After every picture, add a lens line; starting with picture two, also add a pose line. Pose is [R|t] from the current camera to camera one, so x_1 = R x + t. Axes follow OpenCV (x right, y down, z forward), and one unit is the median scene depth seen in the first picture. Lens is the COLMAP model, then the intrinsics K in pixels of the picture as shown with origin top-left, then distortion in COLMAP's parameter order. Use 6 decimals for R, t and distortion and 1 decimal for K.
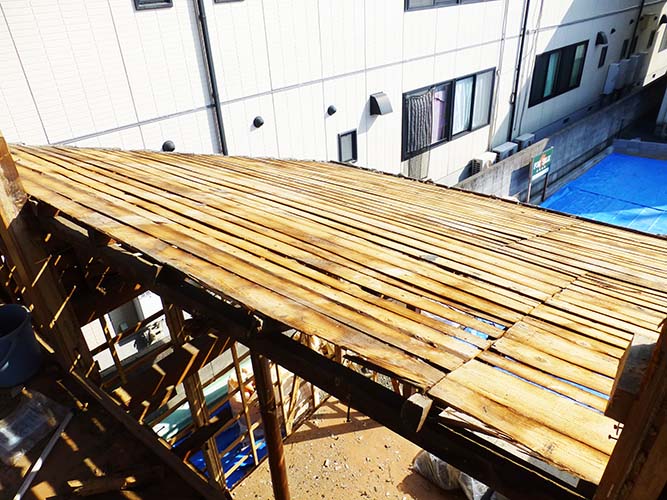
lens RADIAL K [[477.6, 0, 333.6], [0, 477.6, 251.6], [0, 0, 1]] dist [0.004494, 0.036792]
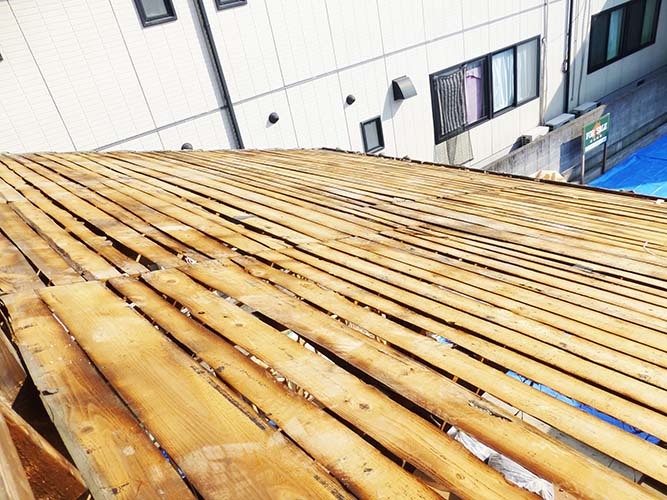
lens RADIAL K [[477.6, 0, 334.2], [0, 477.6, 249.8], [0, 0, 1]] dist [0.004494, 0.036792]
pose [[0.981692, -0.050843, -0.183562, 0.108671], [0.051578, 0.998669, -0.000770, 0.017429], [0.183357, -0.008712, 0.983008, -0.003805]]
